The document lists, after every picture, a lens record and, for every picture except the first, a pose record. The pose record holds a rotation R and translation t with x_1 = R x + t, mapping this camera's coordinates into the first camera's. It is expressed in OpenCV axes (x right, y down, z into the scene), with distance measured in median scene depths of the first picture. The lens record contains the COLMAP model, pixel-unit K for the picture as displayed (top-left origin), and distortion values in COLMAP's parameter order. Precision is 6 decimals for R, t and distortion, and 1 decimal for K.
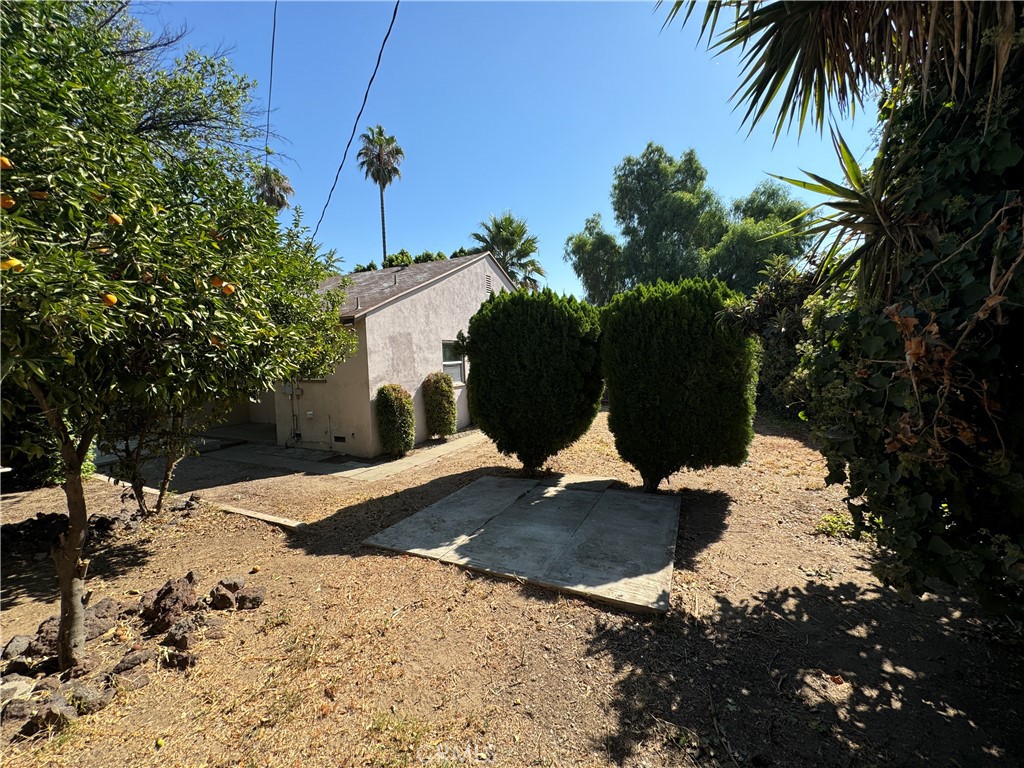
lens RADIAL K [[409.1, 0, 512.0], [0, 409.1, 384.0], [0, 0, 1]] dist [-0.001290, 0.000013]
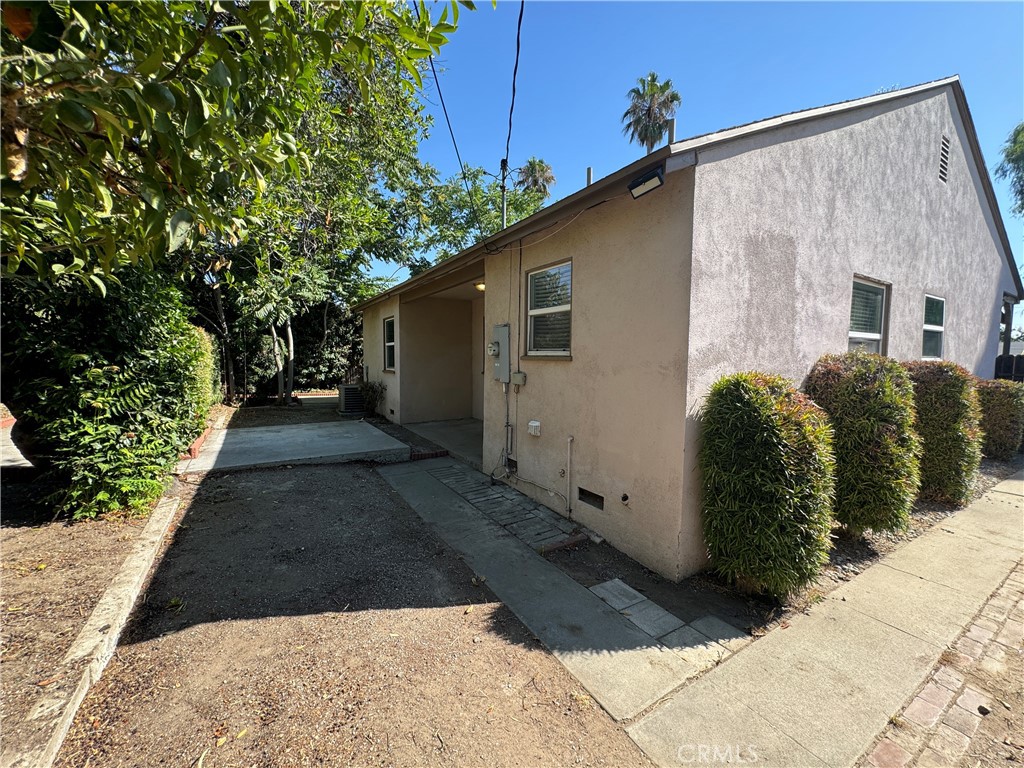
lens RADIAL K [[409.1, 0, 512.0], [0, 409.1, 384.0], [0, 0, 1]] dist [-0.001290, 0.000013]
pose [[0.840775, 0.075717, -0.536063, -0.259320], [-0.075304, 0.996902, 0.022699, 0.015074], [0.536121, 0.021283, 0.843873, 0.570835]]
